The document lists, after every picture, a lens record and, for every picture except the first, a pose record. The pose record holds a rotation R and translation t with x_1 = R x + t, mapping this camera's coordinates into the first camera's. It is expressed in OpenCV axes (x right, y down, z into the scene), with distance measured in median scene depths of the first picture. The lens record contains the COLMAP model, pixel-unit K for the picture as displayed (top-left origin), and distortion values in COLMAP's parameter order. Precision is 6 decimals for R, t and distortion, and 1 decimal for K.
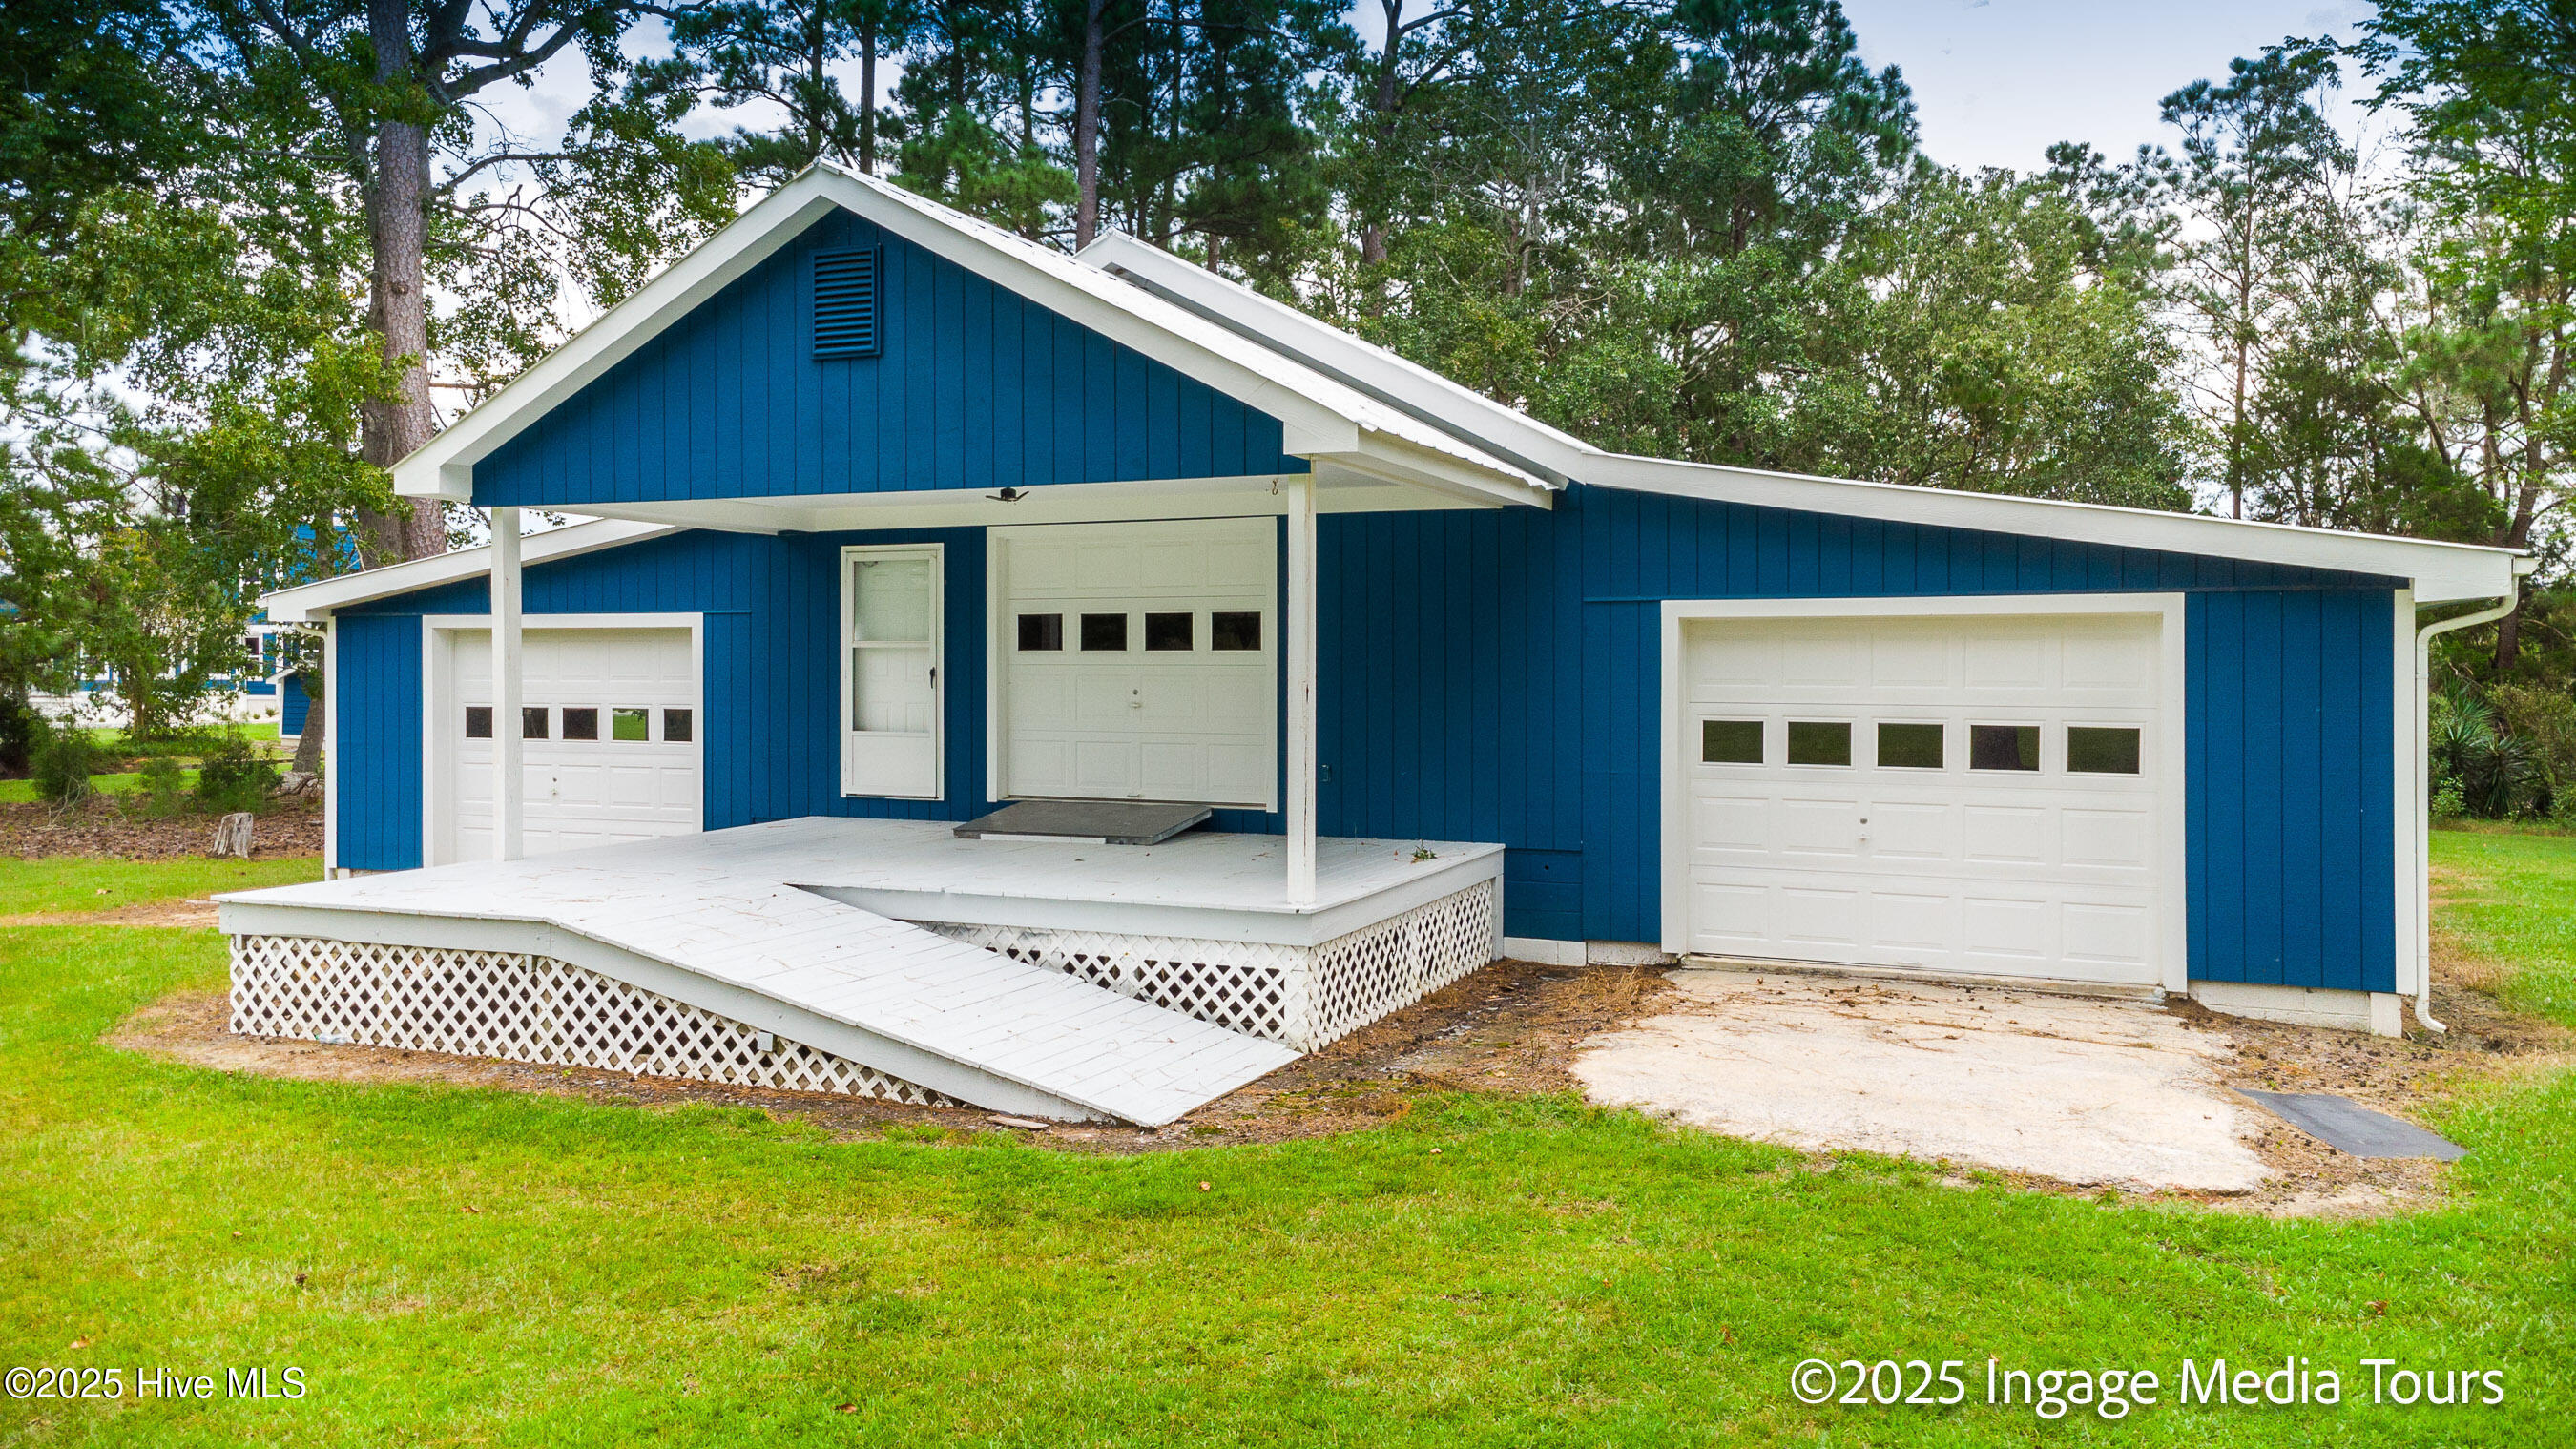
lens RADIAL K [[1854.9, 0, 1292.9], [0, 1854.9, 656.6], [0, 0, 1]] dist [0.043049, 0.005852]
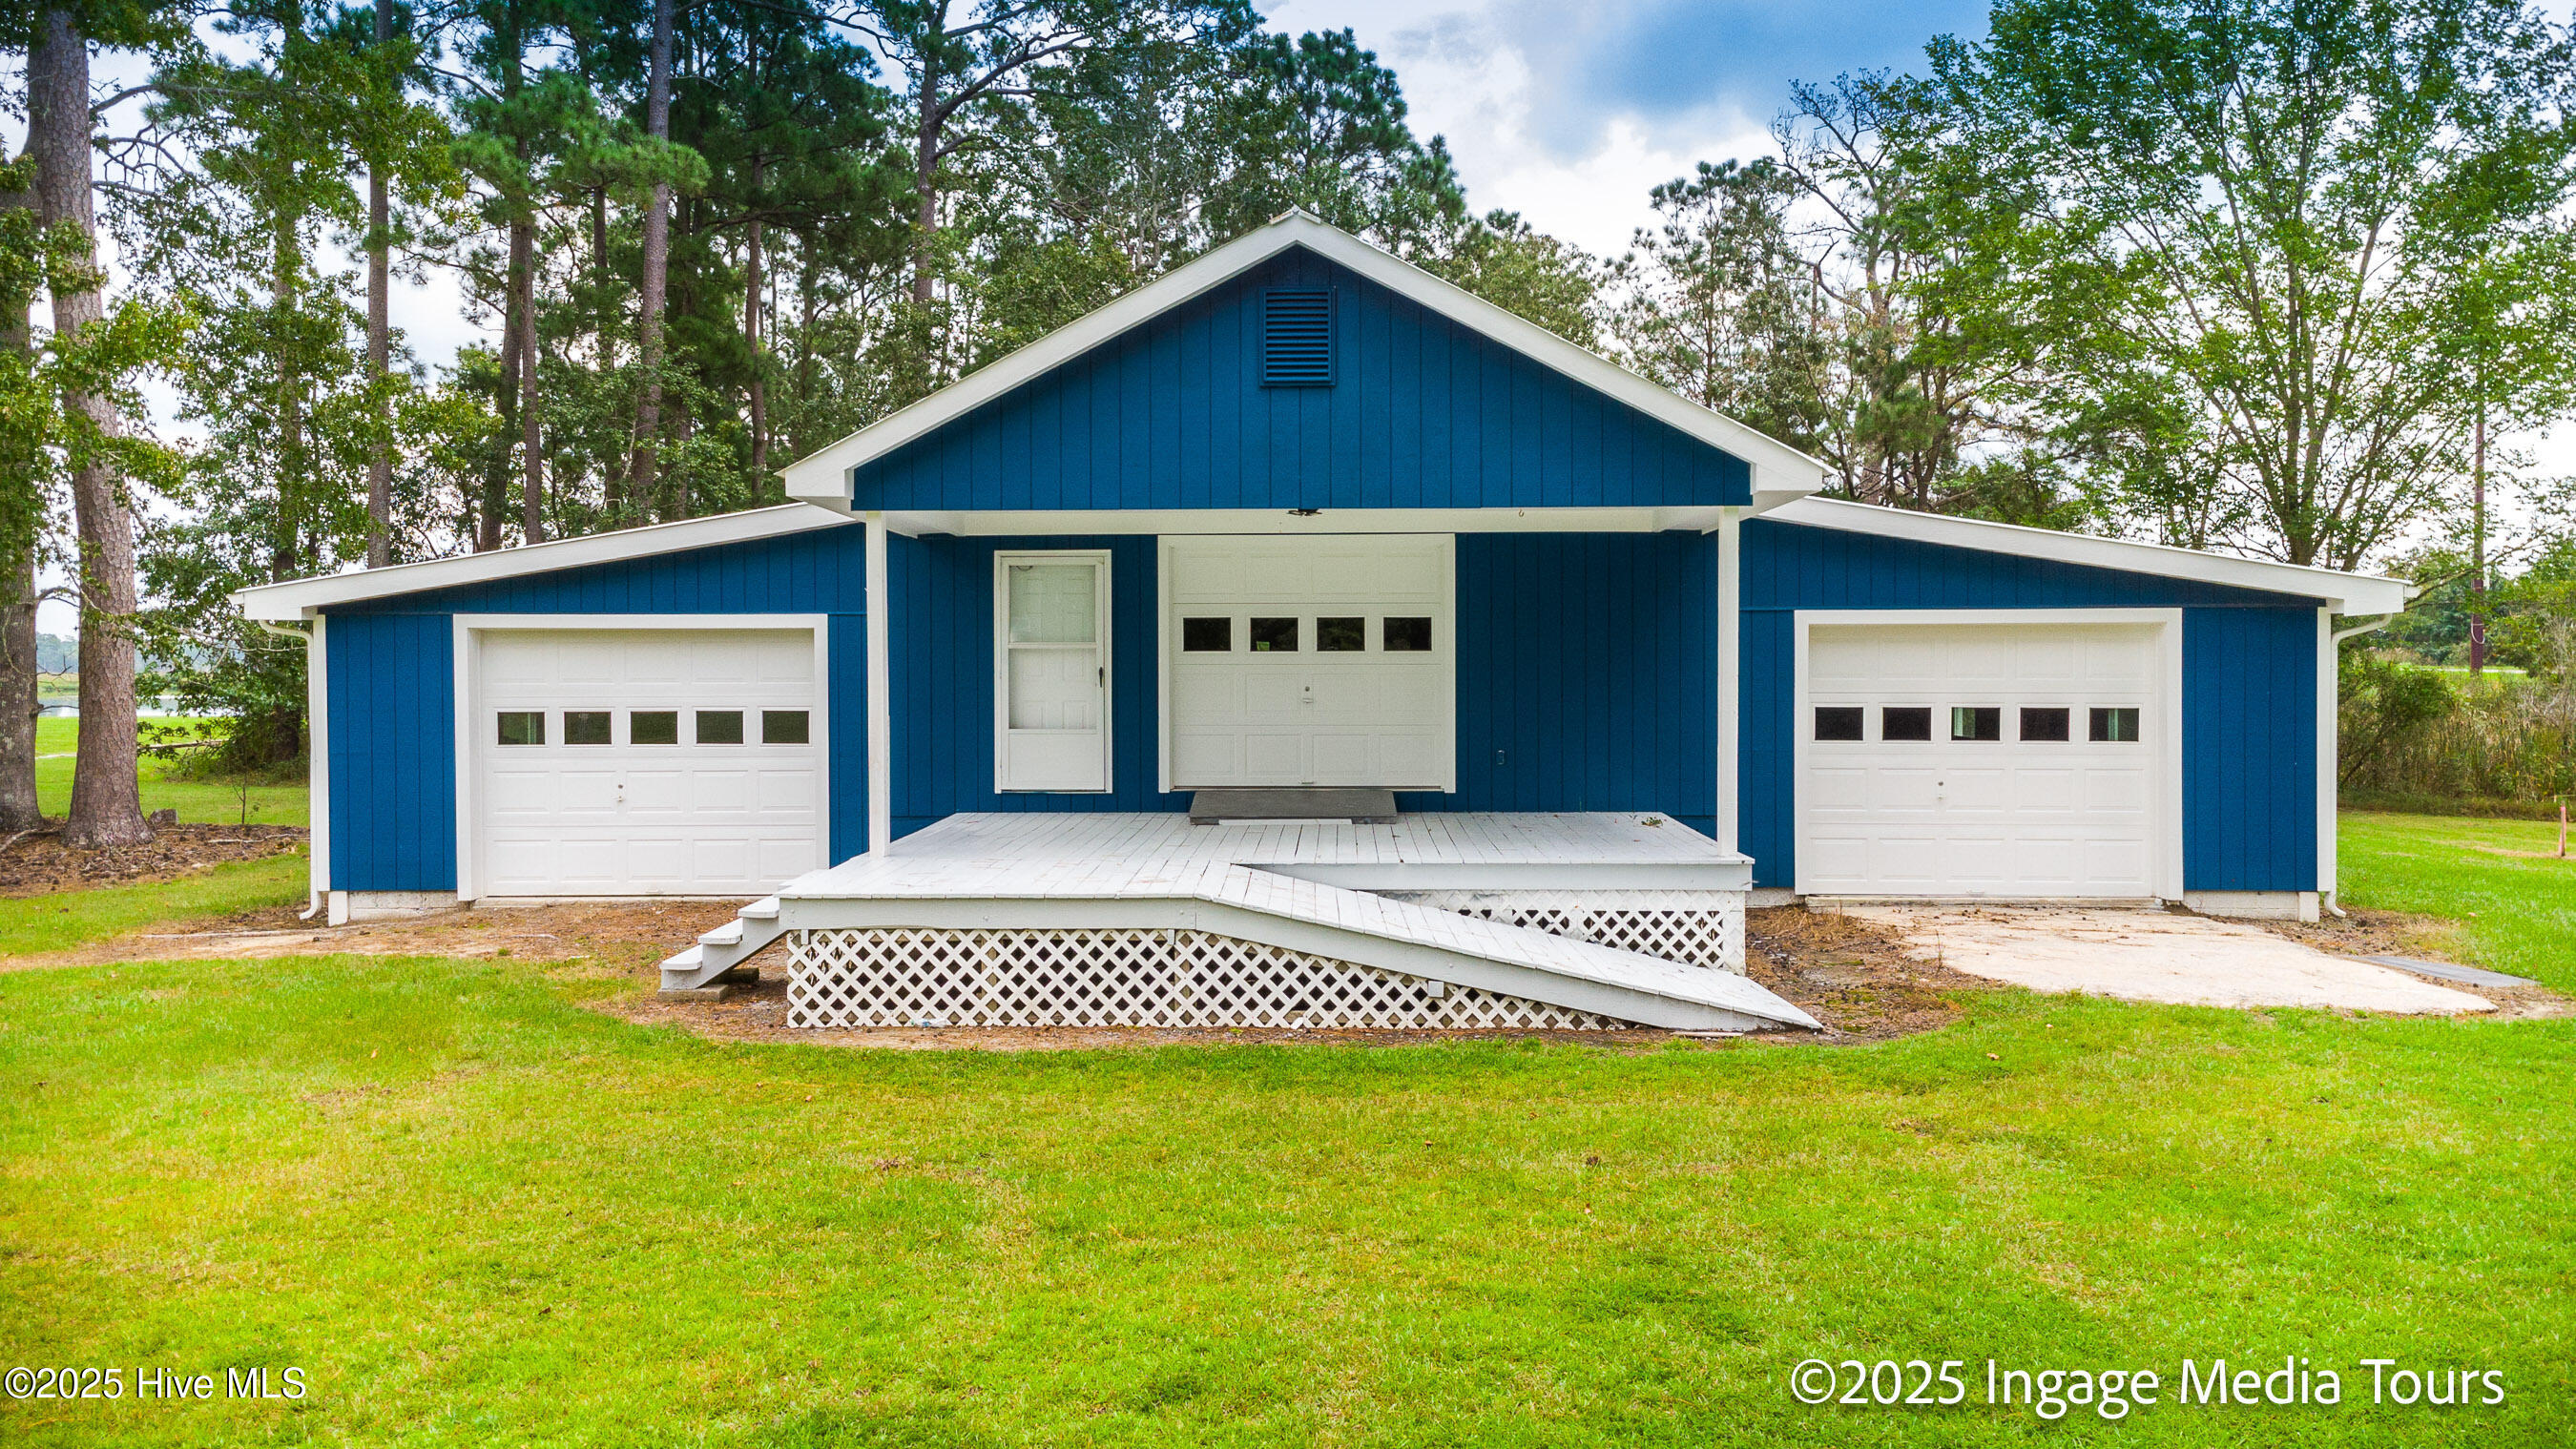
lens RADIAL K [[1846.5, 0, 1283.3], [0, 1846.5, 682.0], [0, 0, 1]] dist [-0.006811, 0.156620]
pose [[0.929541, -0.006470, 0.368662, -0.660029], [0.002273, 0.999928, 0.011818, 0.002588], [-0.368712, -0.010147, 0.929488, -0.020028]]
